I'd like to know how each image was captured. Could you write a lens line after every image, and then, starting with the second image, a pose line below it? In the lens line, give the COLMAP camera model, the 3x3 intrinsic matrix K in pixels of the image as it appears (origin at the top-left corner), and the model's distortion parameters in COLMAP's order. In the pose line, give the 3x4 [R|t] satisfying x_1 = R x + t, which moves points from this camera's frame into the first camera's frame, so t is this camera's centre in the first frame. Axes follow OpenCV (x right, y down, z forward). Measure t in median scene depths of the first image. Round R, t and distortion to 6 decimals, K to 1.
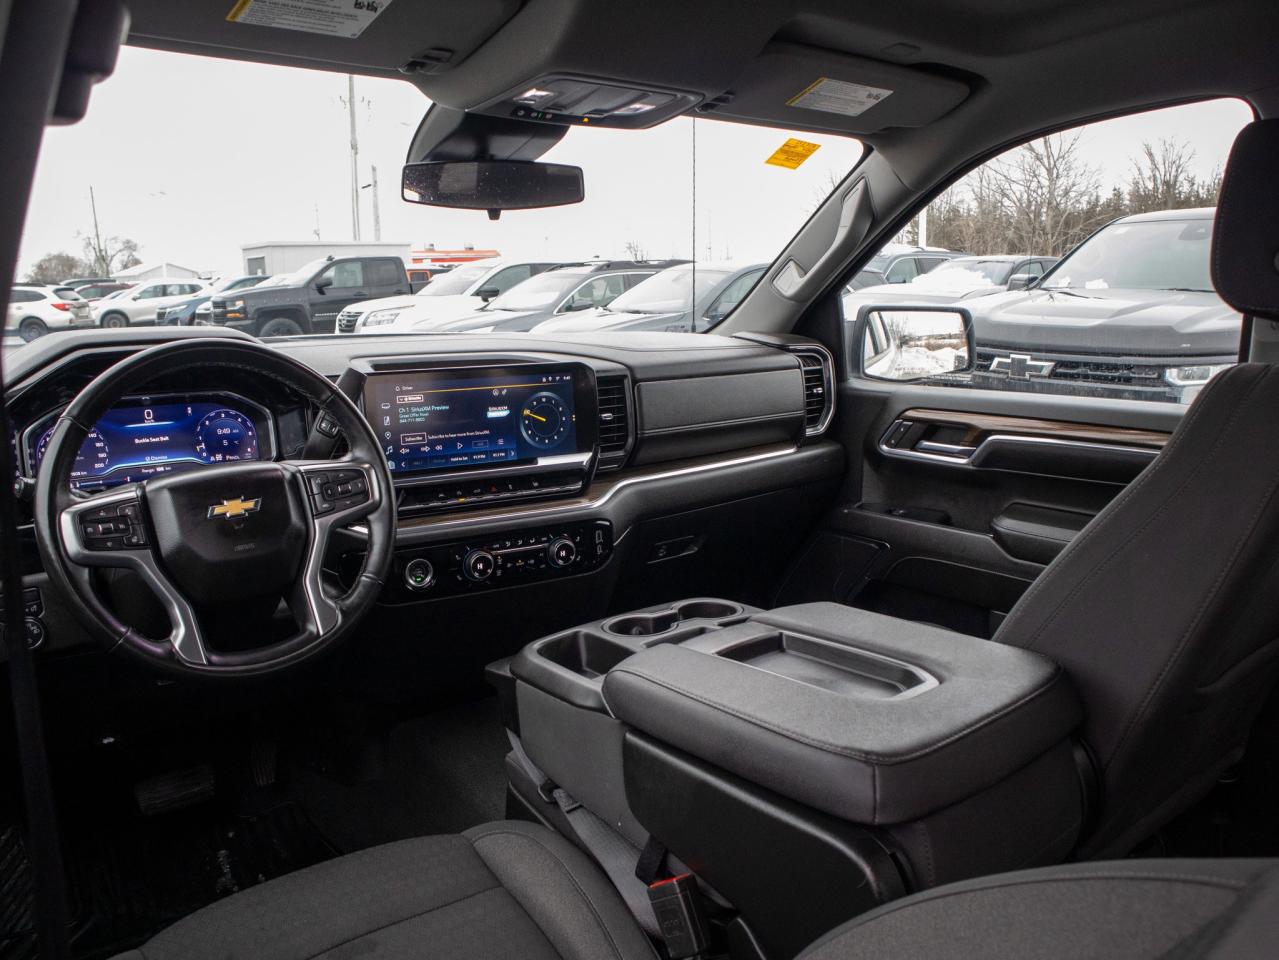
lens RADIAL K [[1266.5, 0, 638.6], [0, 1266.5, 552.7], [0, 0, 1]] dist [-0.191958, 0.224828]
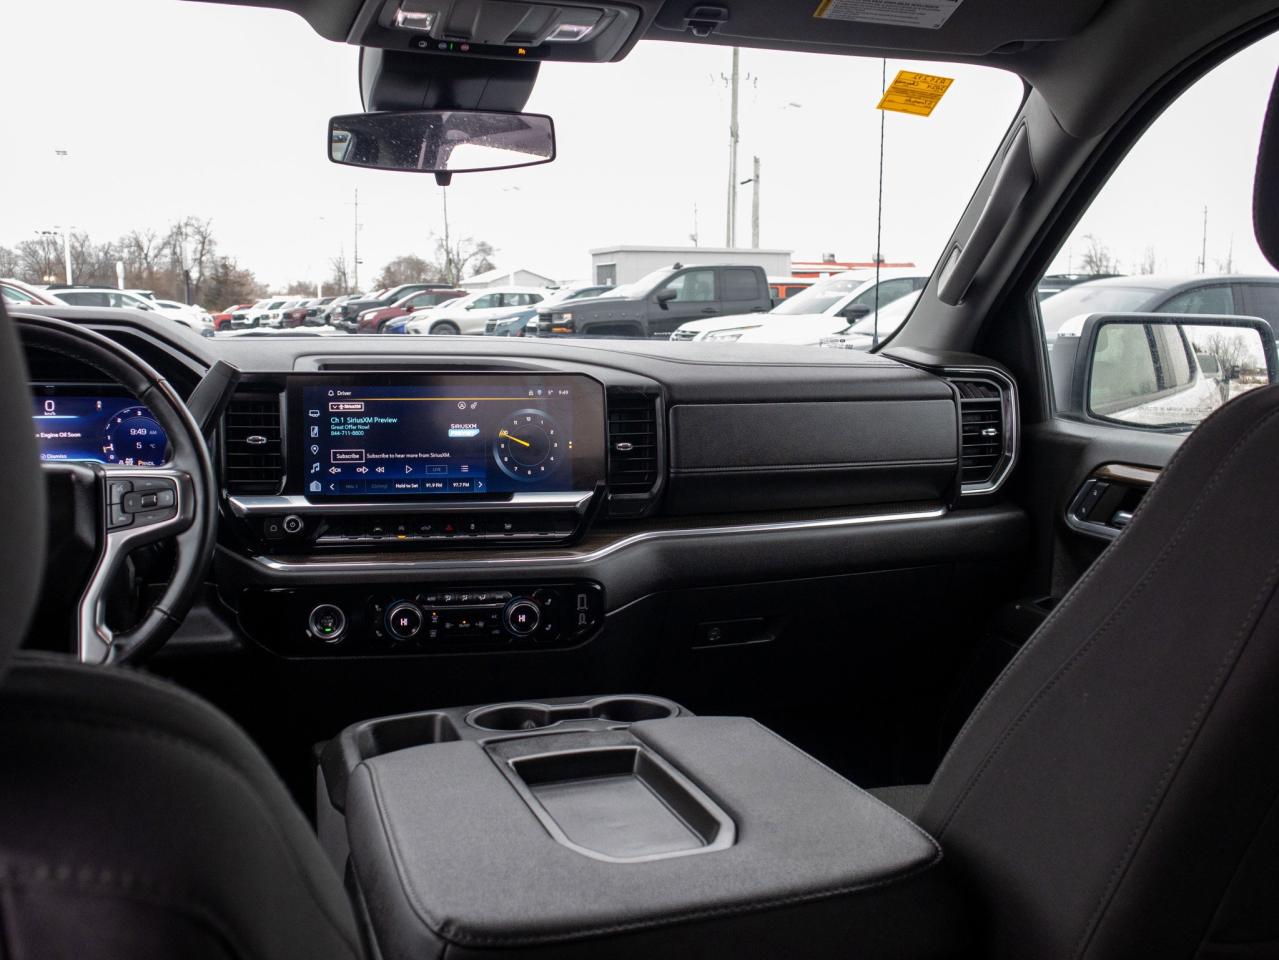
lens RADIAL K [[1548.8, 0, 680.6], [0, 1548.8, 485.1], [0, 0, 1]] dist [-0.009778, 0.019130]
pose [[0.912335, 0.060110, -0.405008, 0.378831], [-0.103557, 0.990880, -0.086213, -0.007781], [0.396132, 0.120596, 0.910240, 0.164369]]
